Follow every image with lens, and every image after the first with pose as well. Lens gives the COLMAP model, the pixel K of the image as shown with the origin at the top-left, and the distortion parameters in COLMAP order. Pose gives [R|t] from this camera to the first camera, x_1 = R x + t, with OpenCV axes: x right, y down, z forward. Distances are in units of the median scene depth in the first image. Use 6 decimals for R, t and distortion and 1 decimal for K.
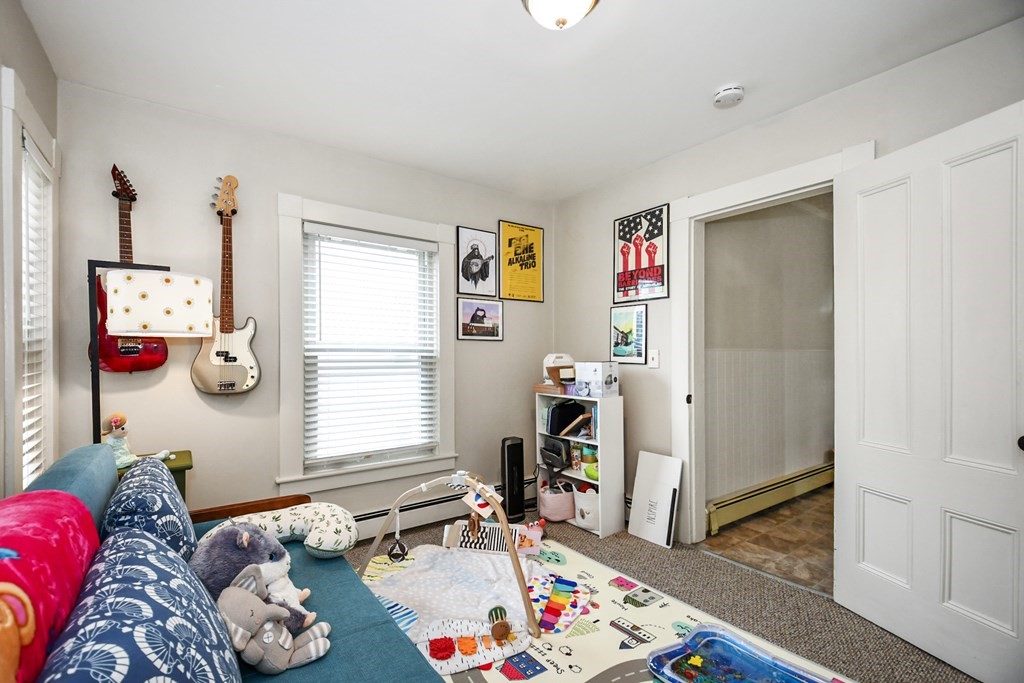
lens RADIAL K [[454.8, 0, 492.4], [0, 454.8, 347.2], [0, 0, 1]] dist [0.015253, -0.022617]
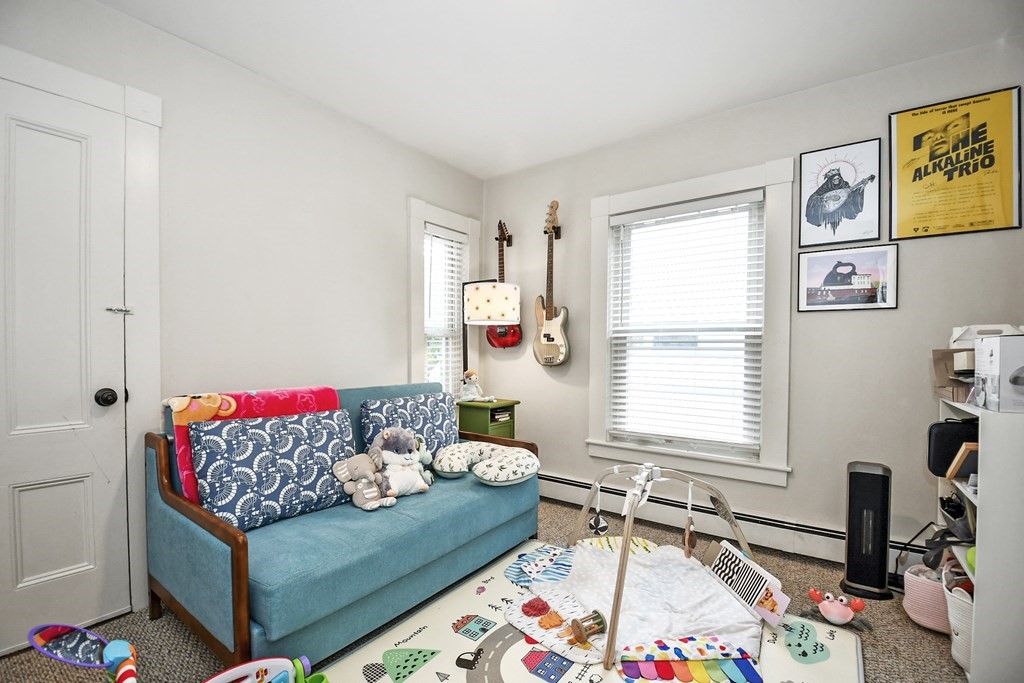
lens RADIAL K [[450.5, 0, 509.3], [0, 450.5, 355.7], [0, 0, 1]] dist [0.000838, -0.020667]
pose [[0.309484, 0.012863, -0.950818, 0.473555], [0.011024, 0.999793, 0.017114, 0.036749], [0.950841, -0.015778, 0.309278, 0.352066]]
